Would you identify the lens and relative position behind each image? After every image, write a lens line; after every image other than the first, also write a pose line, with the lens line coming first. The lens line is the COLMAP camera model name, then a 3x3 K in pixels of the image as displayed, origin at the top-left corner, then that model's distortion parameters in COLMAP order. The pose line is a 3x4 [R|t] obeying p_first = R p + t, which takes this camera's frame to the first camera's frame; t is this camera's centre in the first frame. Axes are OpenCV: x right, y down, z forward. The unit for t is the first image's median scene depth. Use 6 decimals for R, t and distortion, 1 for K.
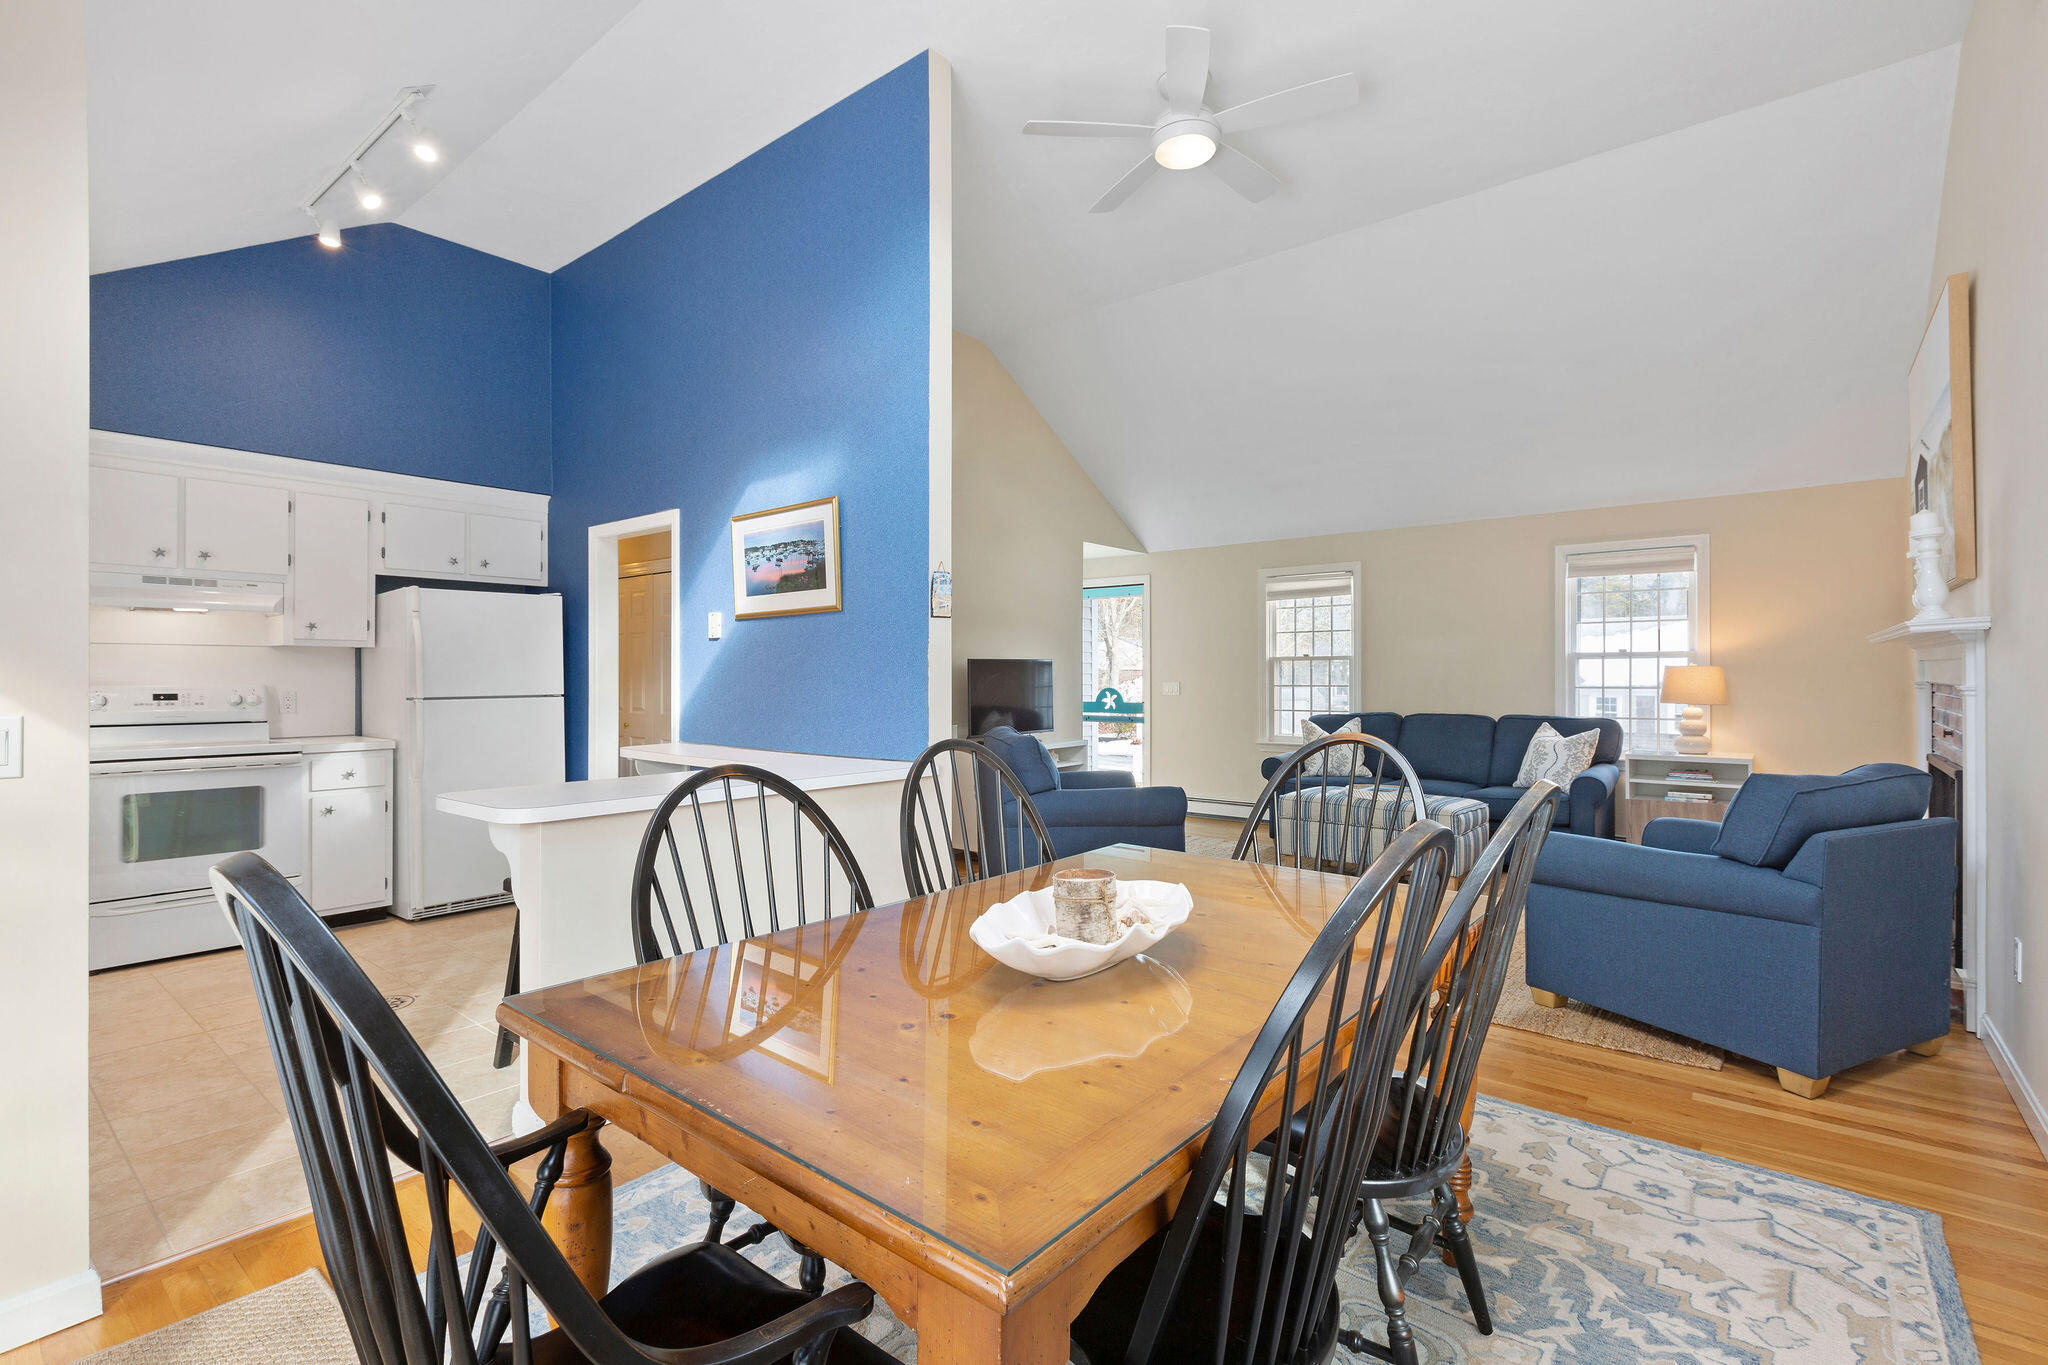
lens RADIAL K [[899.1, 0, 1027.0], [0, 899.1, 683.1], [0, 0, 1]] dist [0.016465, 0.000387]
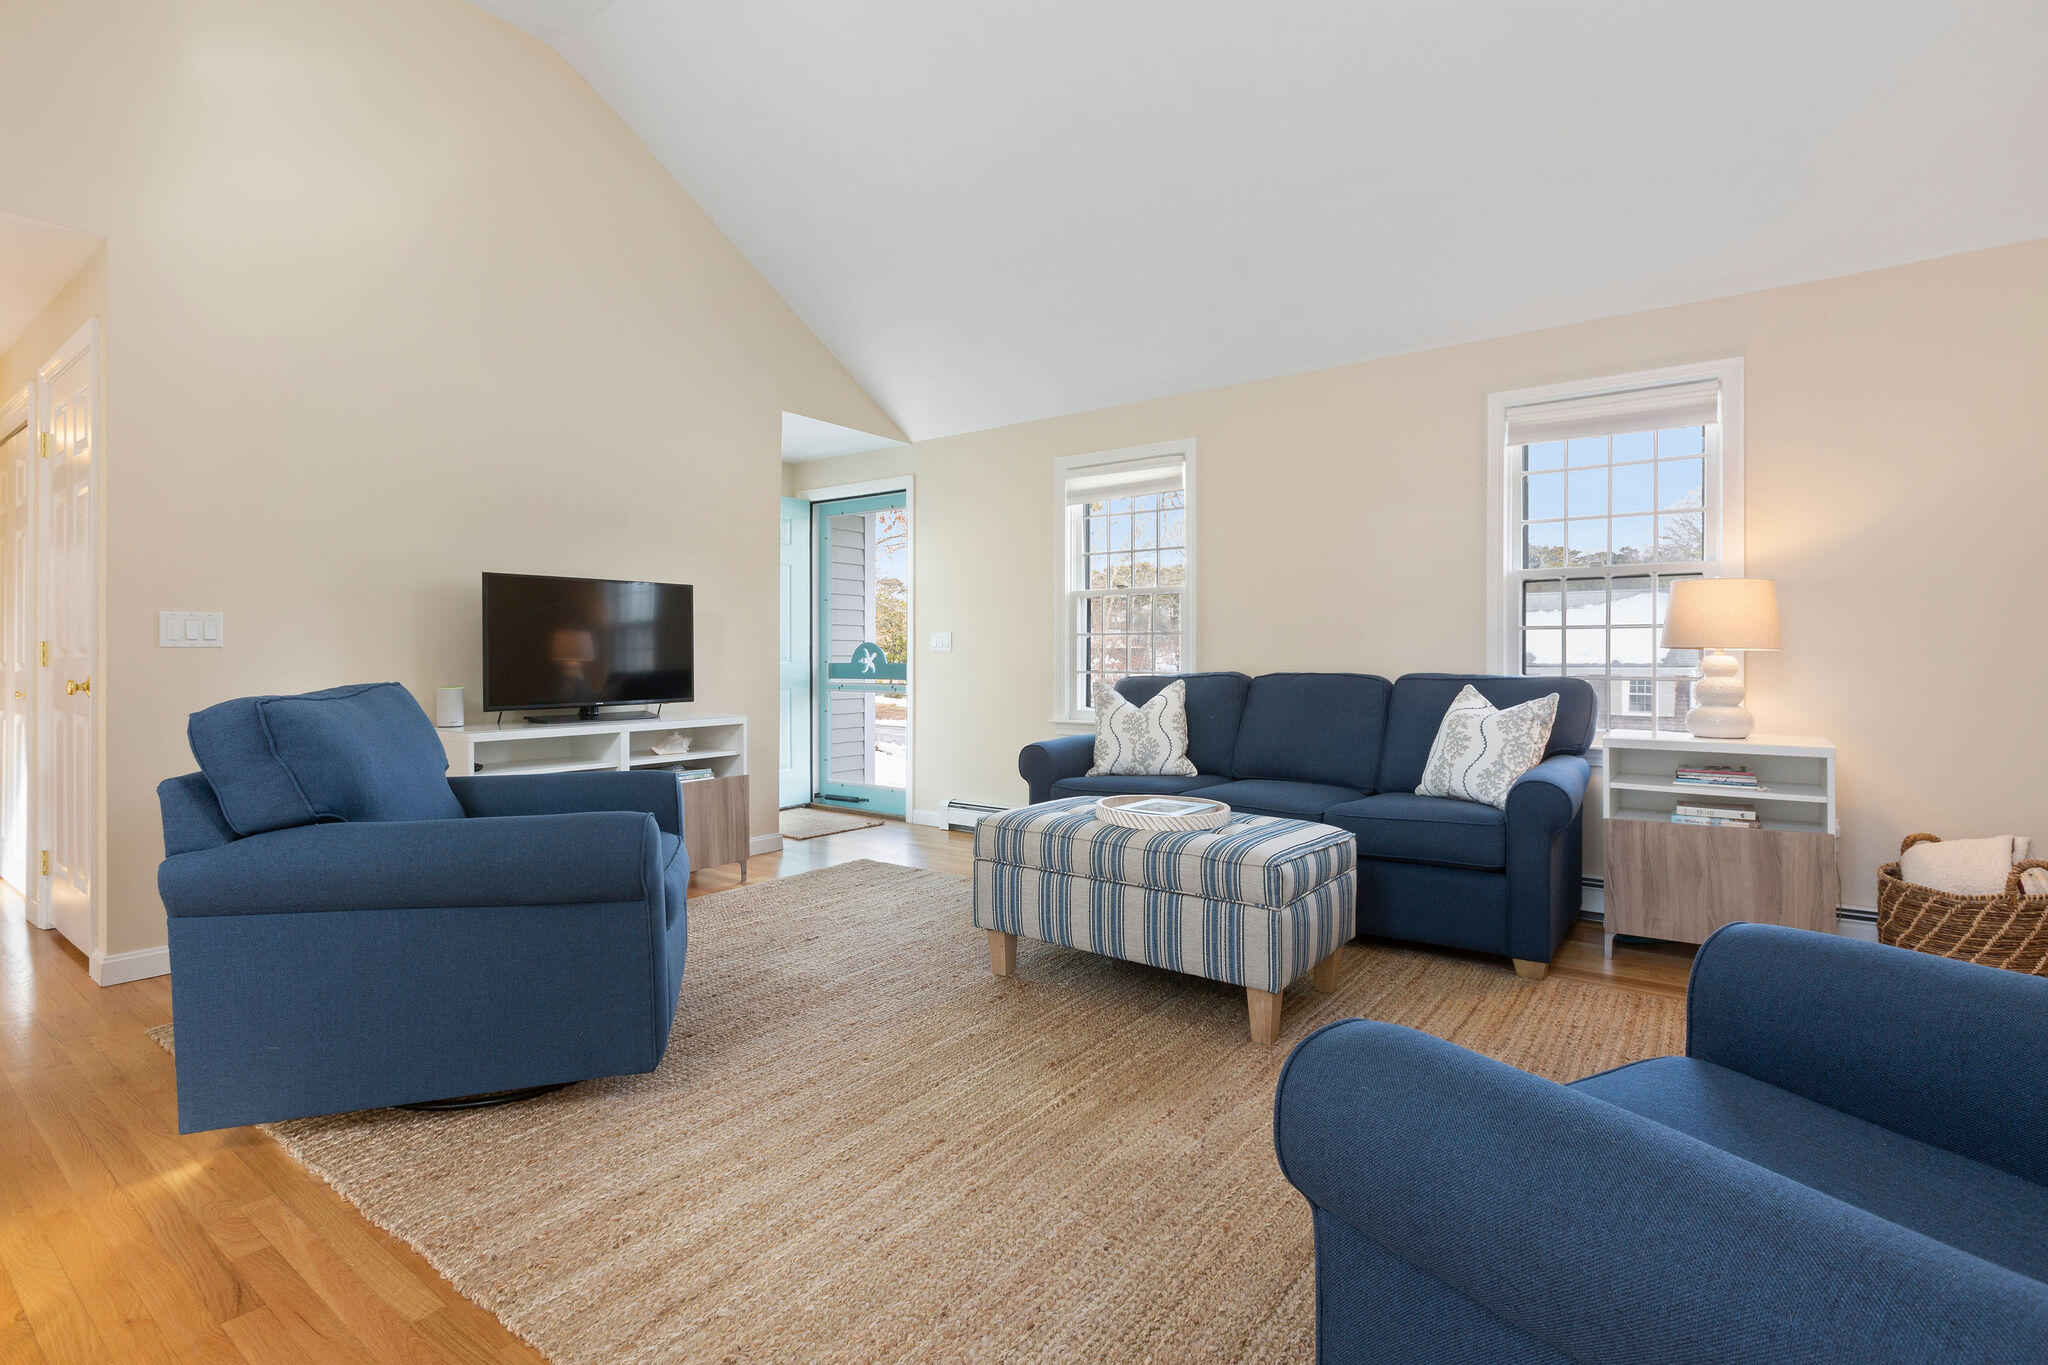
lens RADIAL K [[975.8, 0, 984.7], [0, 975.8, 654.0], [0, 0, 1]] dist [0.001262, 0.000234]
pose [[0.999819, 0.003226, 0.018723, 0.251117], [-0.003048, 0.999950, -0.009560, 0.031011], [-0.018753, 0.009501, 0.999779, 0.378245]]
